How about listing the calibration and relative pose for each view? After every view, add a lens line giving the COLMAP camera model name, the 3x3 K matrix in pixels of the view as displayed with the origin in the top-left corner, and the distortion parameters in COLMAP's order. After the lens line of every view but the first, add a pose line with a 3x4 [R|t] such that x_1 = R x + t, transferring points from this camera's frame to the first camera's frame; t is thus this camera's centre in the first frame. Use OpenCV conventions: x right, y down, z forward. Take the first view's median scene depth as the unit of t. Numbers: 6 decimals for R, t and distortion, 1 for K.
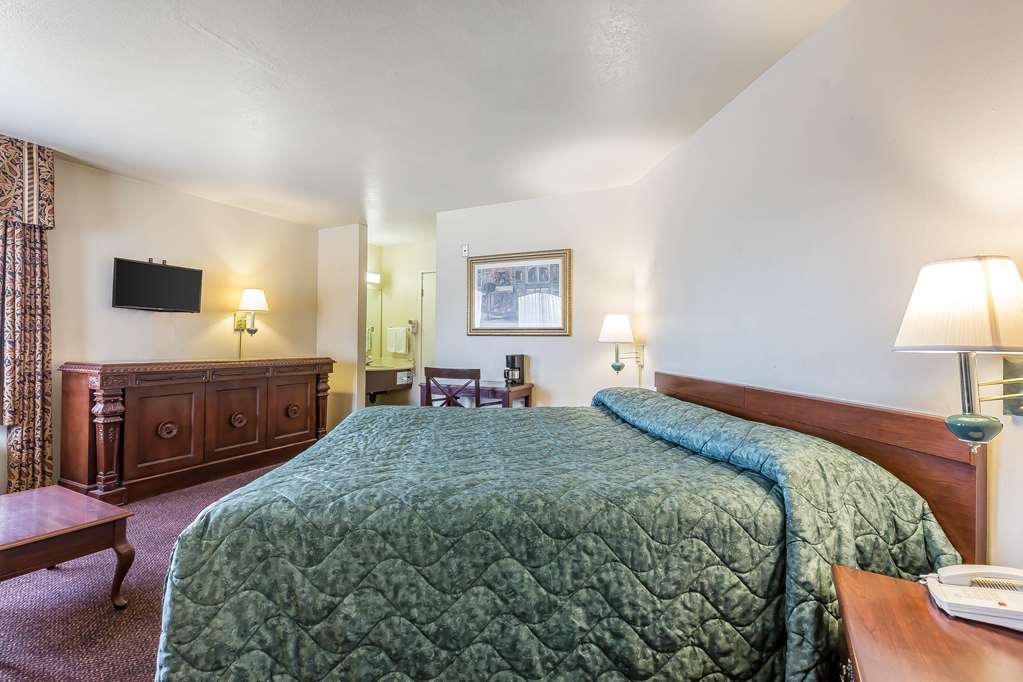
lens RADIAL K [[463.8, 0, 511.5], [0, 463.8, 341.0], [0, 0, 1]] dist [0.000862, -0.000064]
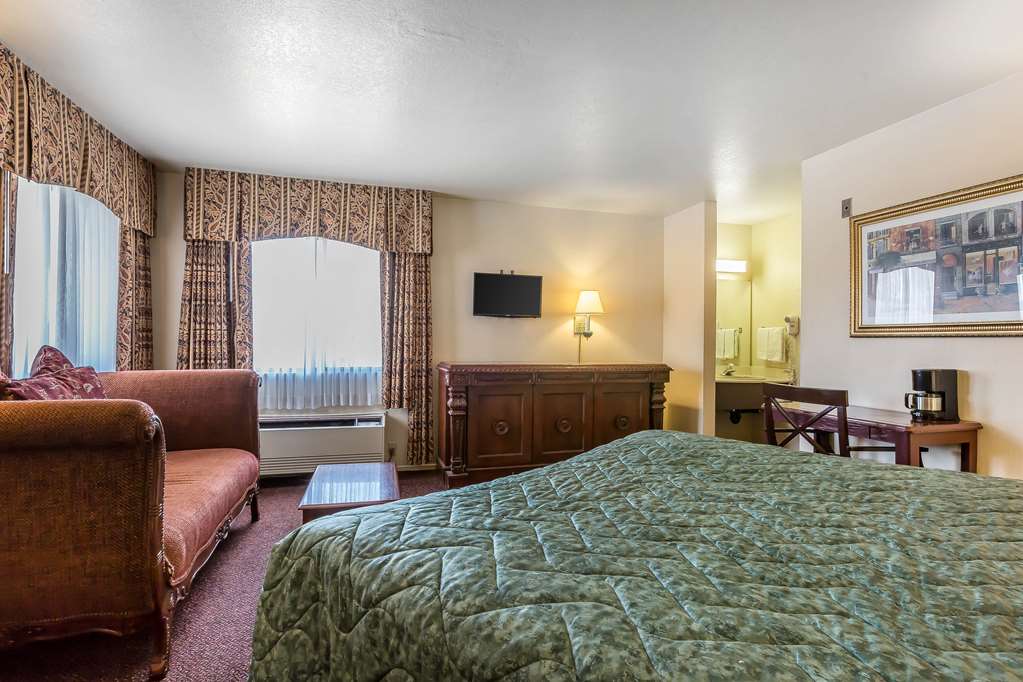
lens RADIAL K [[503.6, 0, 511.5], [0, 503.6, 341.0], [0, 0, 1]] dist [-0.003332, -0.000481]
pose [[0.673783, -0.003658, -0.738920, 0.126662], [-0.002275, 0.999973, -0.007024, -0.000302], [0.738926, 0.006414, 0.673756, 0.205484]]
